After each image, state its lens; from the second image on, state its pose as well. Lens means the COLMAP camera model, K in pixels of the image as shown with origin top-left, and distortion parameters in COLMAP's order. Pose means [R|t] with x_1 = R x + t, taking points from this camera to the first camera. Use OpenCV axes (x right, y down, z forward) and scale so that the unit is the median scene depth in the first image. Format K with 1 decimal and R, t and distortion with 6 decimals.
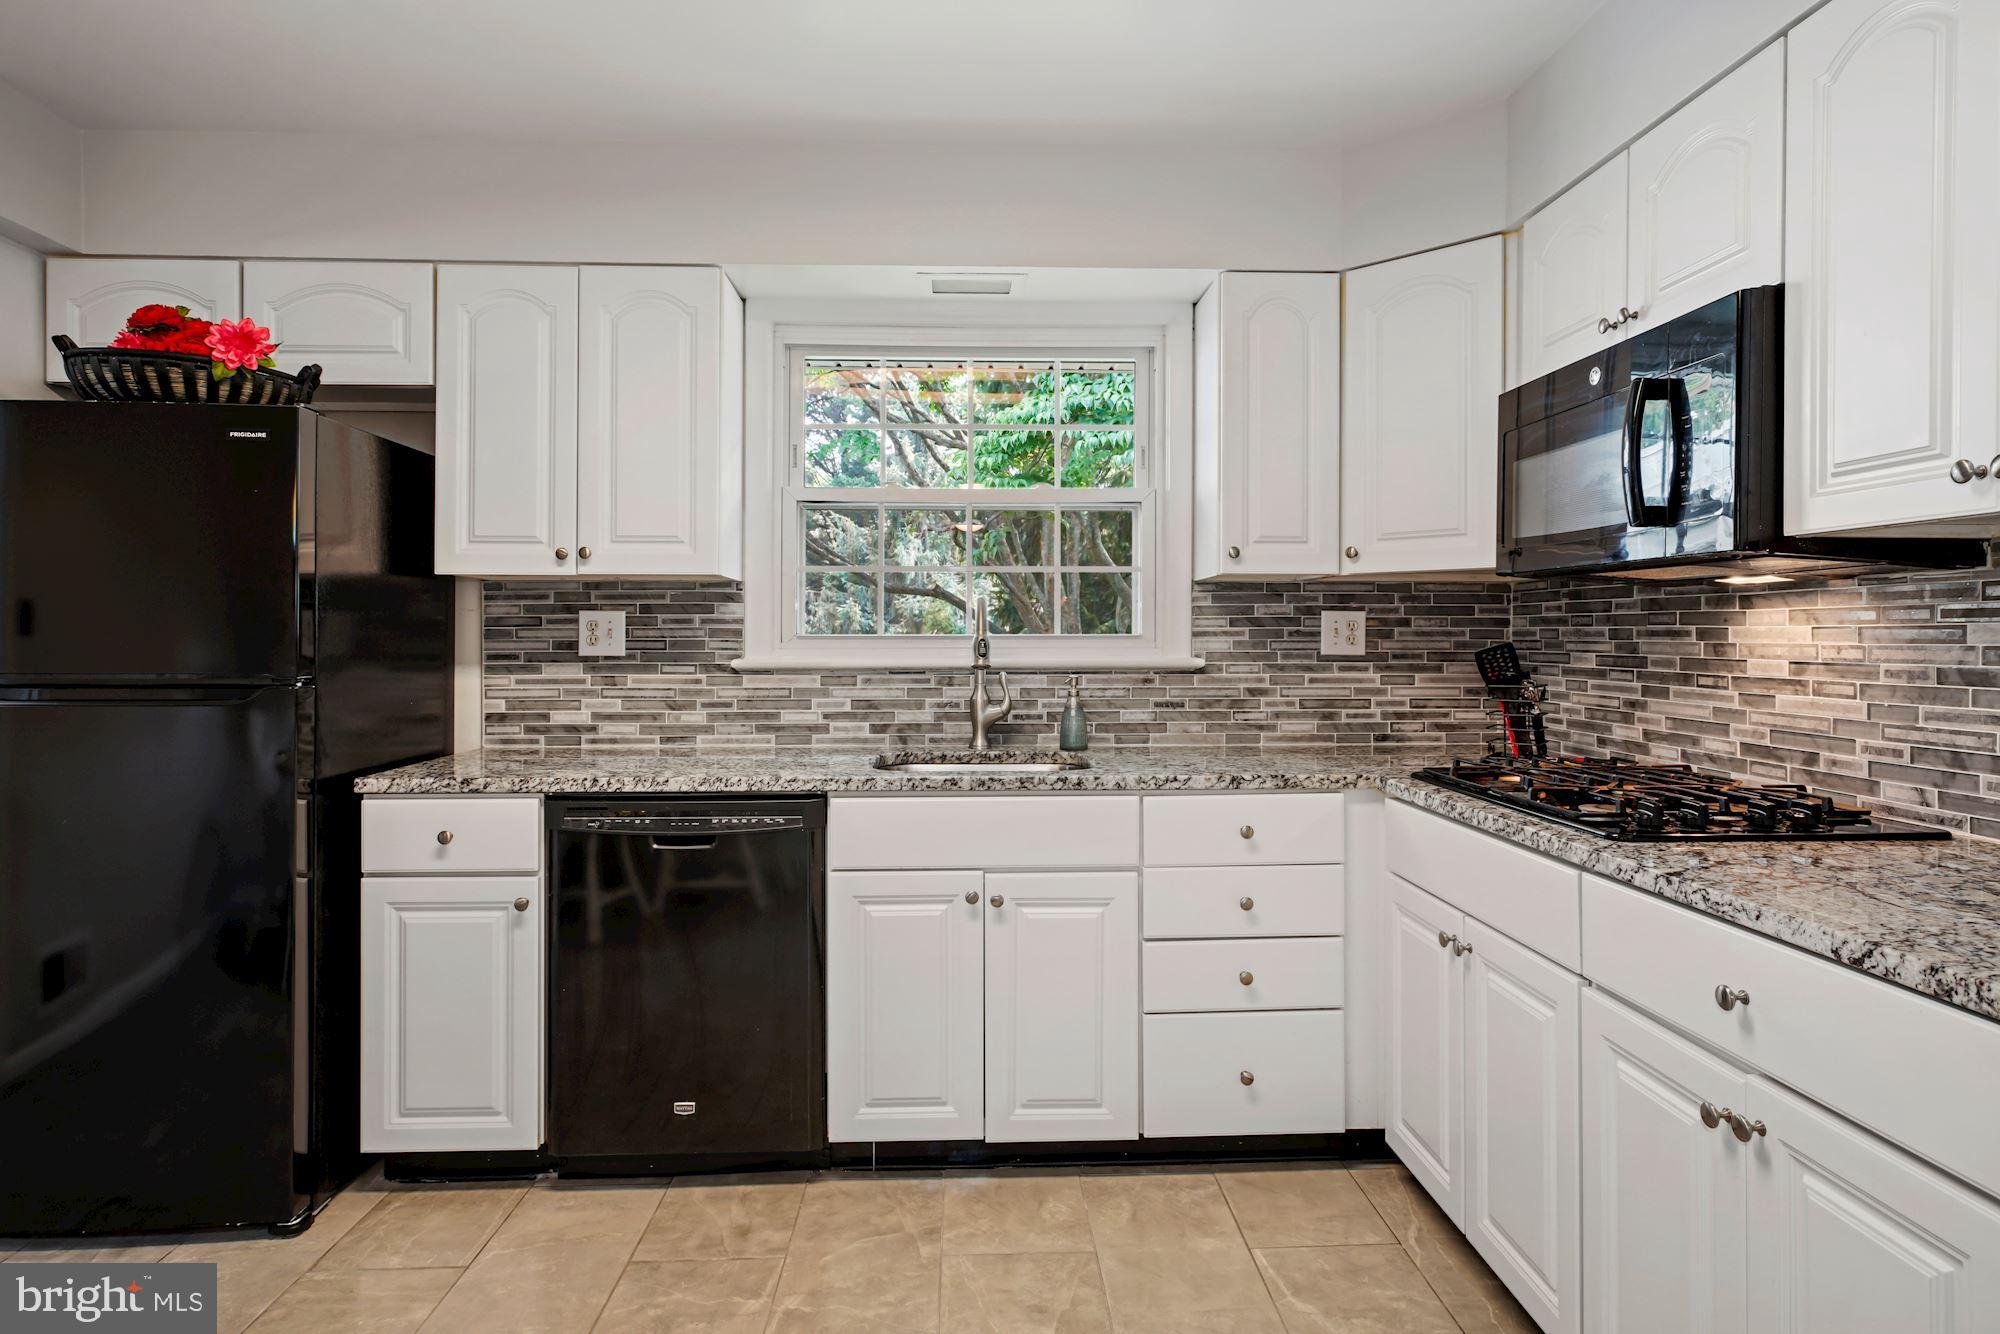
lens RADIAL K [[1106.4, 0, 999.4], [0, 1106.4, 631.3], [0, 0, 1]] dist [0.004989, 0.001324]
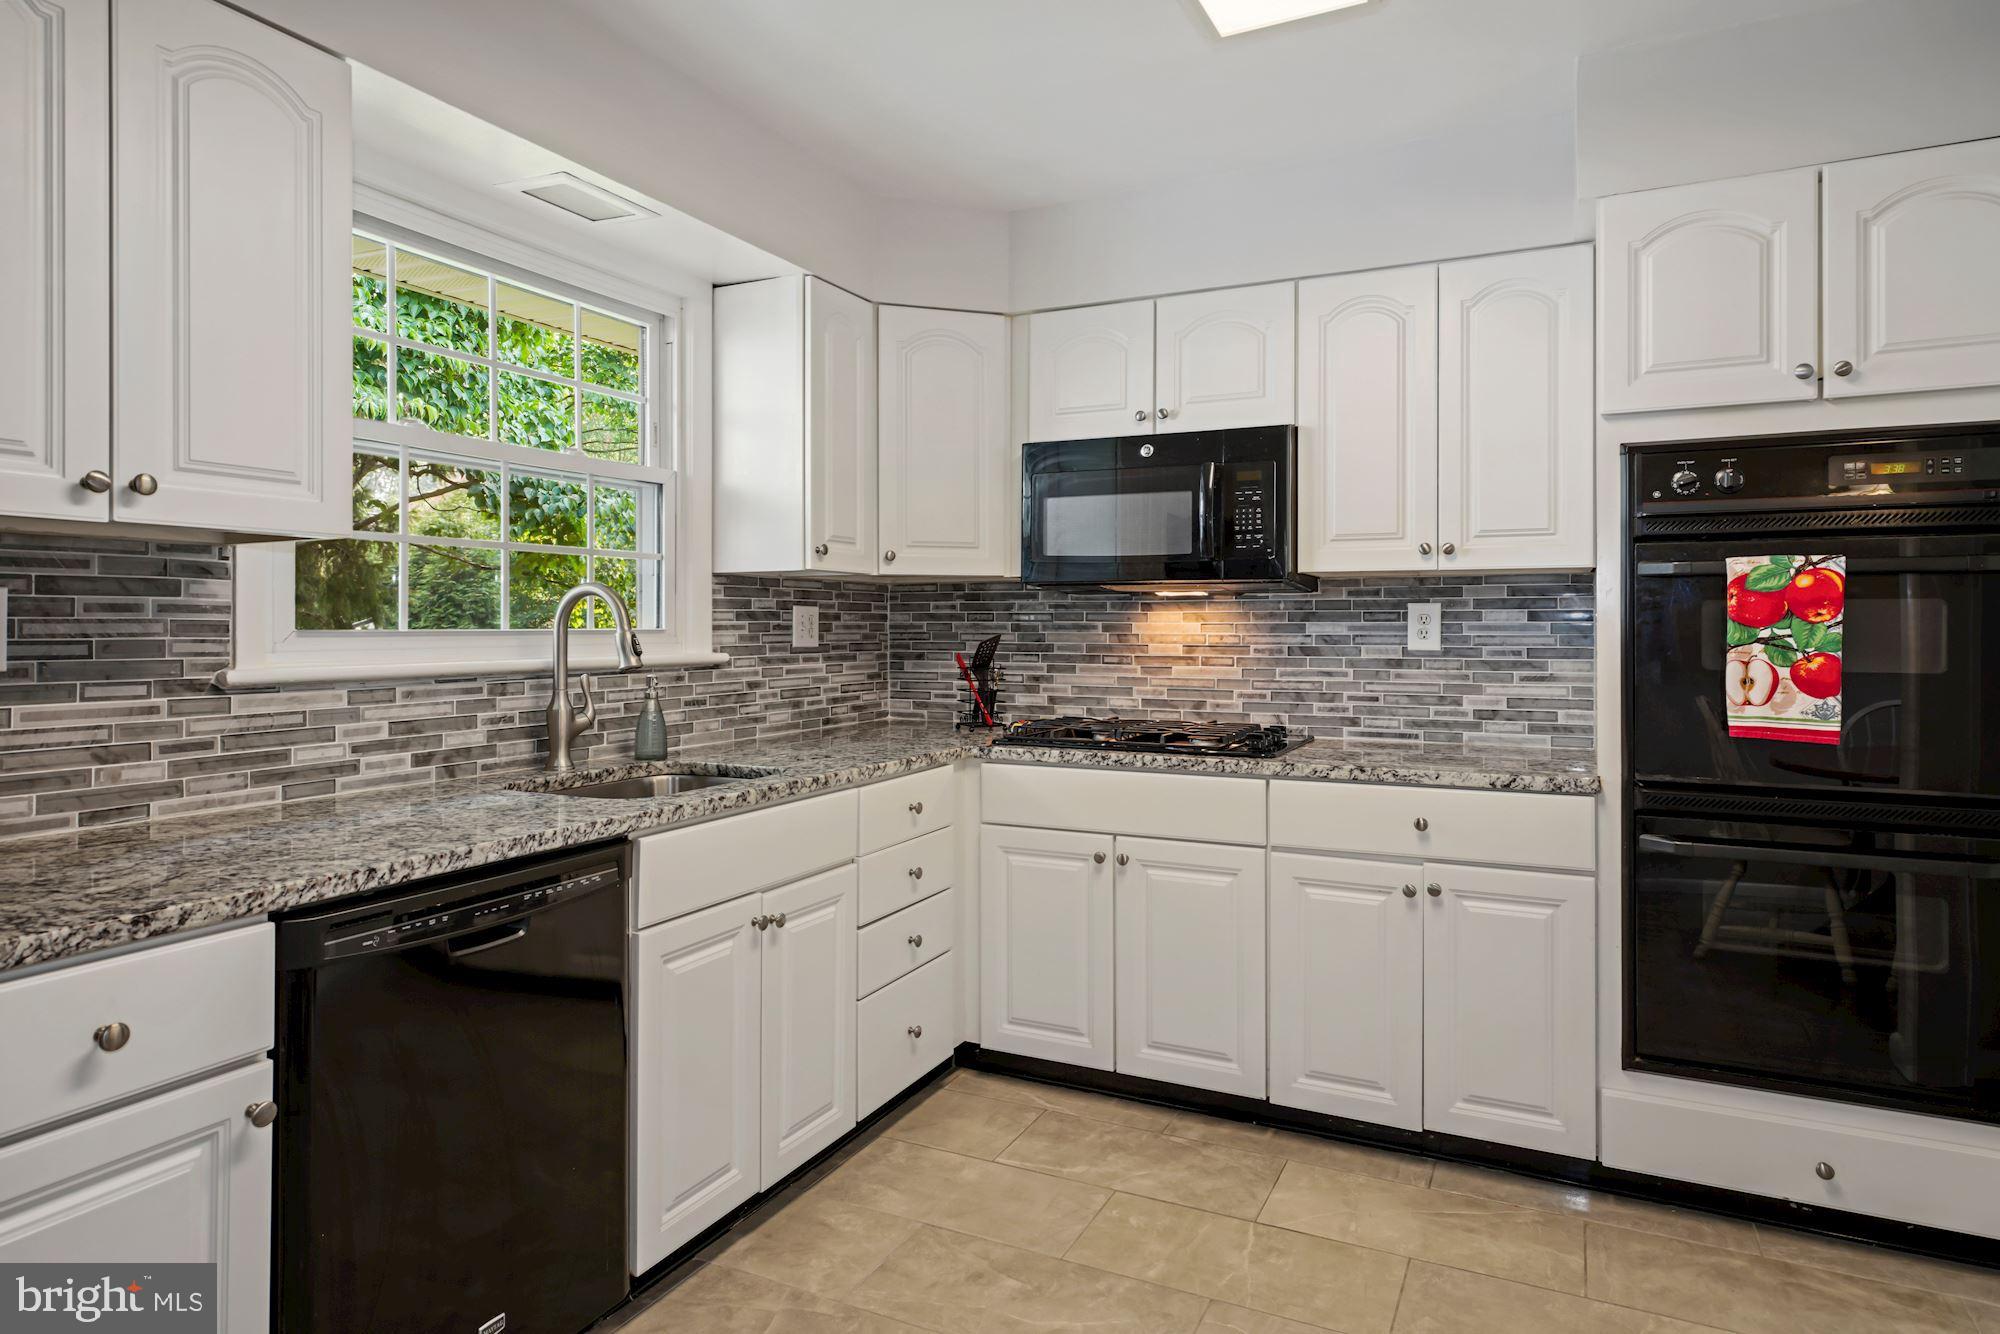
lens RADIAL K [[1162.5, 0, 1001.6], [0, 1162.5, 622.4], [0, 0, 1]] dist [0.001722, 0.000306]
pose [[0.468336, 0.001801, 0.883548, -0.612585], [-0.002911, 0.999996, -0.000496, -0.002593], [-0.883545, -0.002340, 0.468340, 0.310479]]
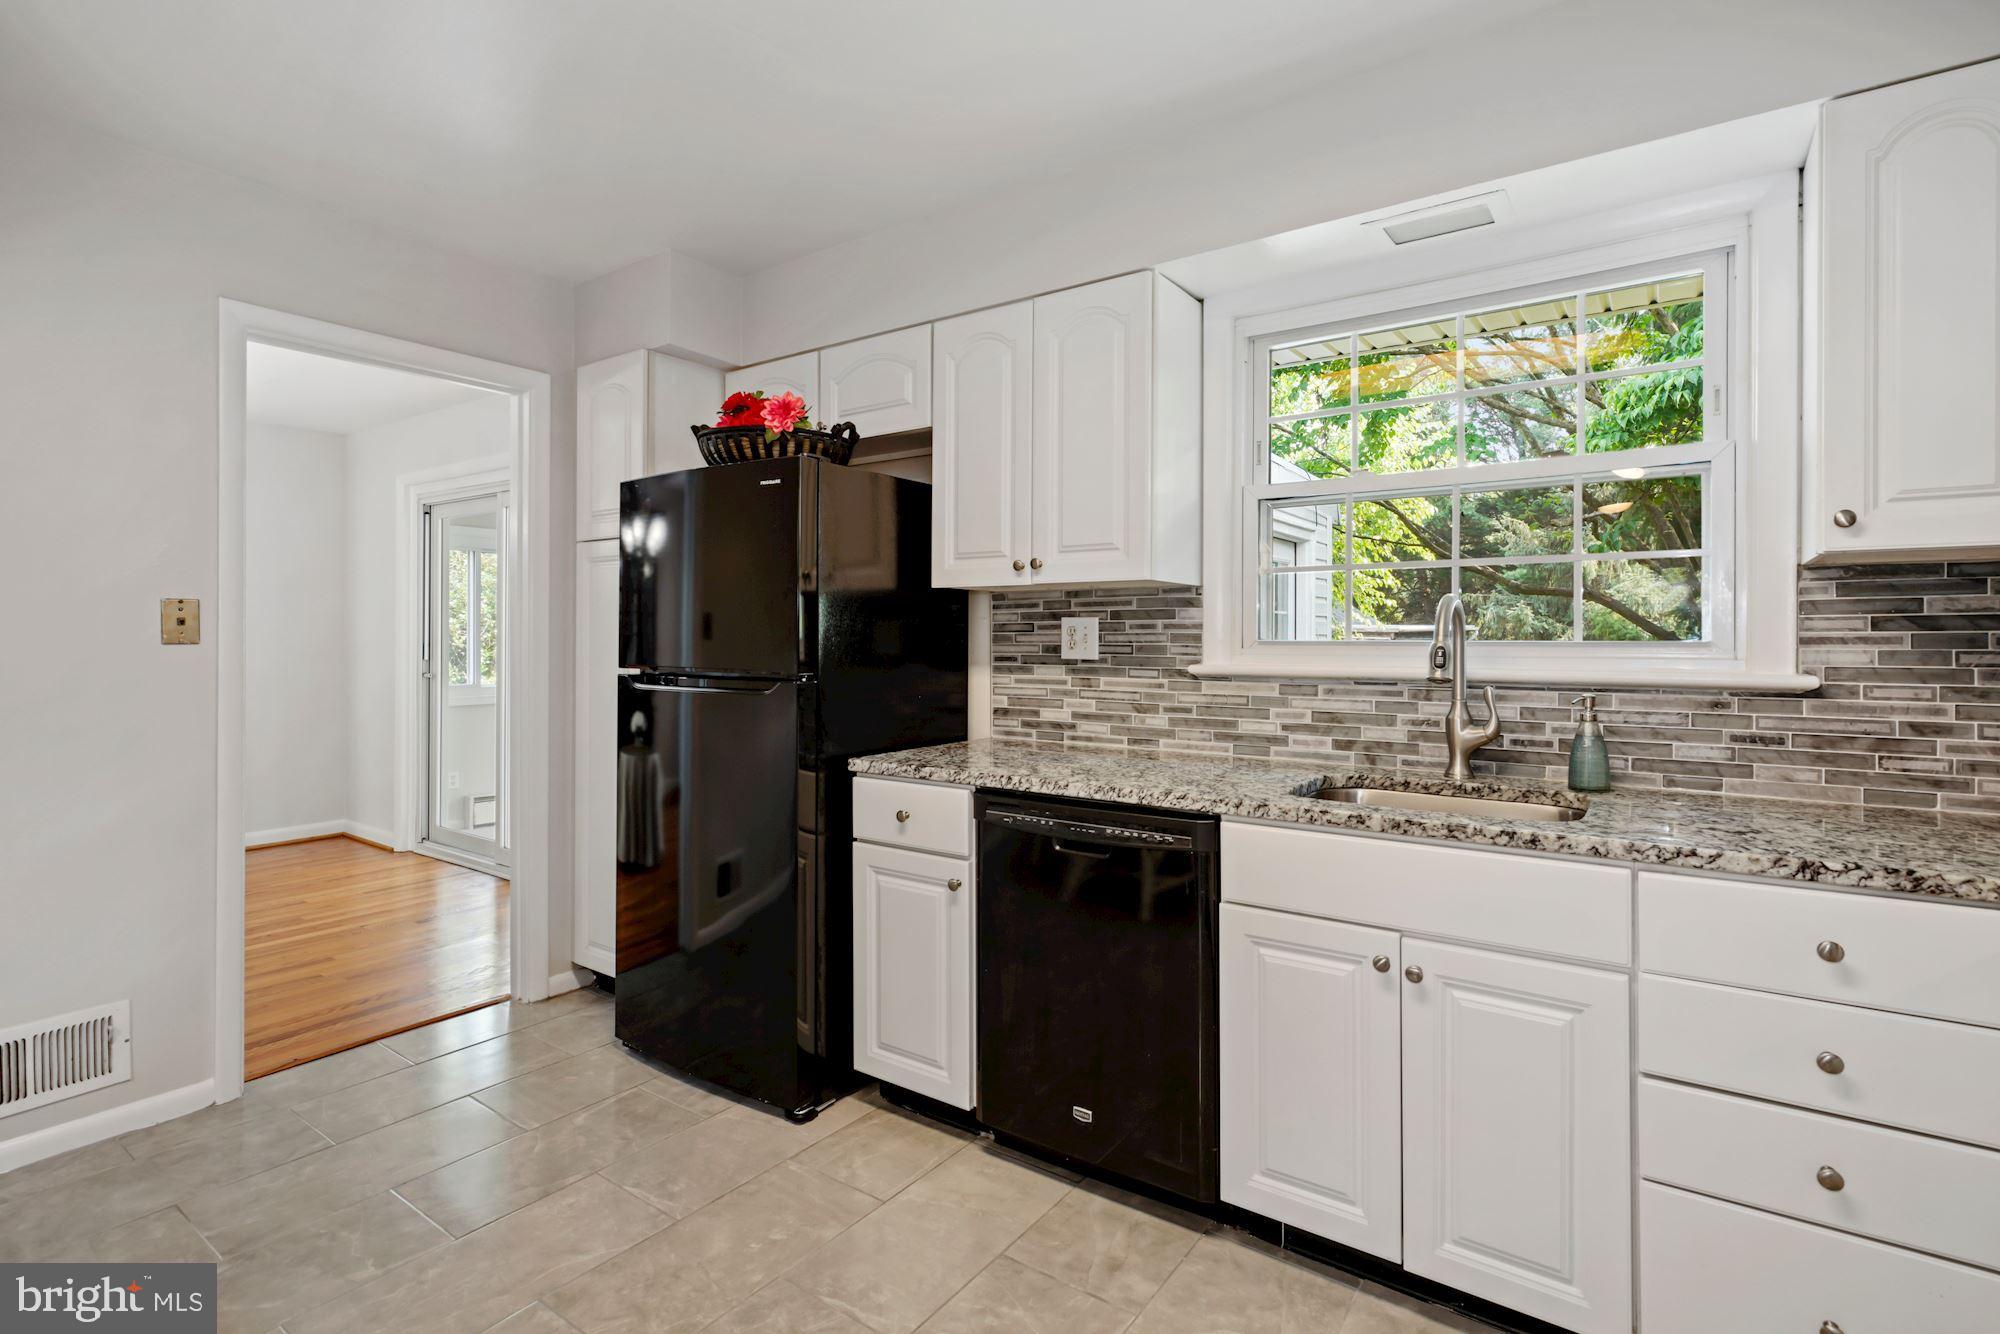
lens RADIAL K [[959.7, 0, 995.2], [0, 959.7, 634.1], [0, 0, 1]] dist [0.001105, 0.001313]
pose [[0.792109, -0.000648, -0.610379, 0.145388], [0.000828, 1.000000, 0.000012, -0.002289], [0.610379, -0.000515, 0.792109, 0.211941]]
